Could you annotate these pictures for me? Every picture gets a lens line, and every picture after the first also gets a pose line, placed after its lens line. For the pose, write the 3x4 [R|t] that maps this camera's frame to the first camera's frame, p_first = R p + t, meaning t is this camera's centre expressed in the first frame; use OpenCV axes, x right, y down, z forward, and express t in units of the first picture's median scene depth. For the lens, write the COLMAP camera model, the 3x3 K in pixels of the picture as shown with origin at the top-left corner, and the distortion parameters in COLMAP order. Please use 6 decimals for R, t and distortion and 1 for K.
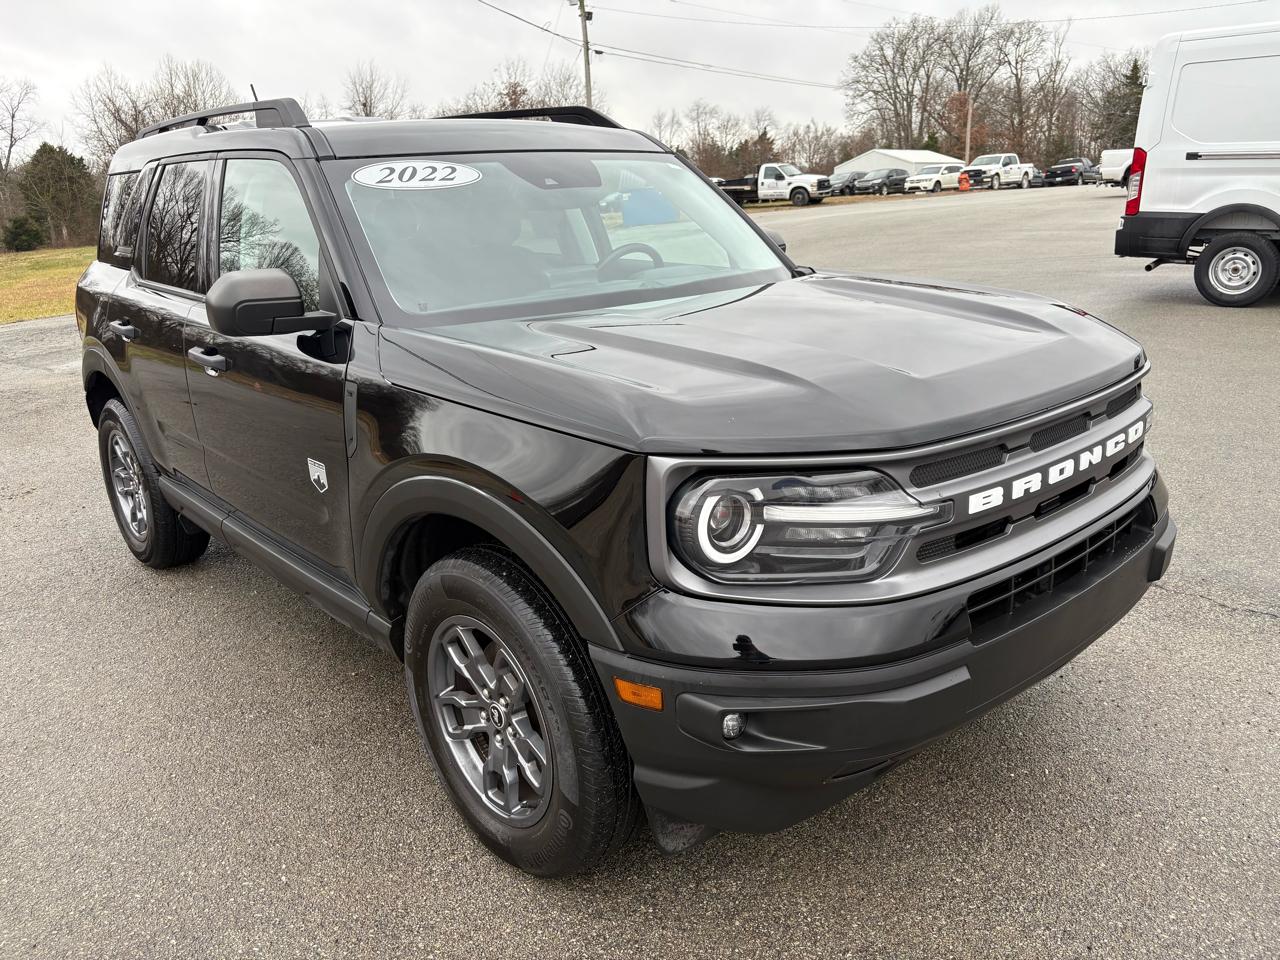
lens RADIAL K [[988.4, 0, 614.8], [0, 988.4, 488.6], [0, 0, 1]] dist [0.009698, -0.005101]
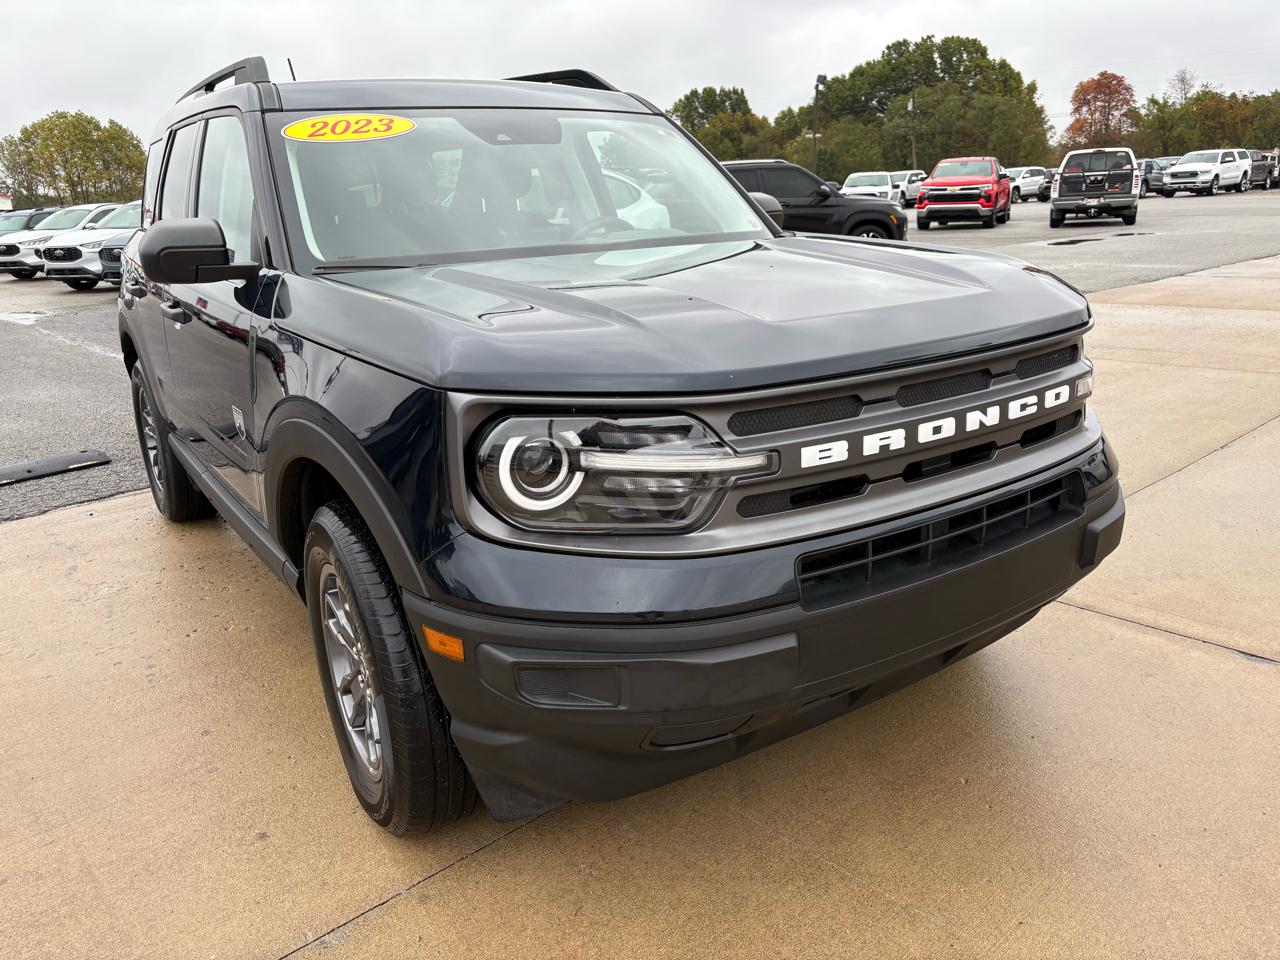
lens RADIAL K [[988.4, 0, 649.2], [0, 988.4, 476.0], [0, 0, 1]] dist [0.009698, -0.005101]
pose [[0.992369, 0.033875, -0.118563, 0.316325], [-0.035027, 0.999357, -0.007649, 0.044059], [0.118227, 0.011744, 0.992917, 0.064053]]
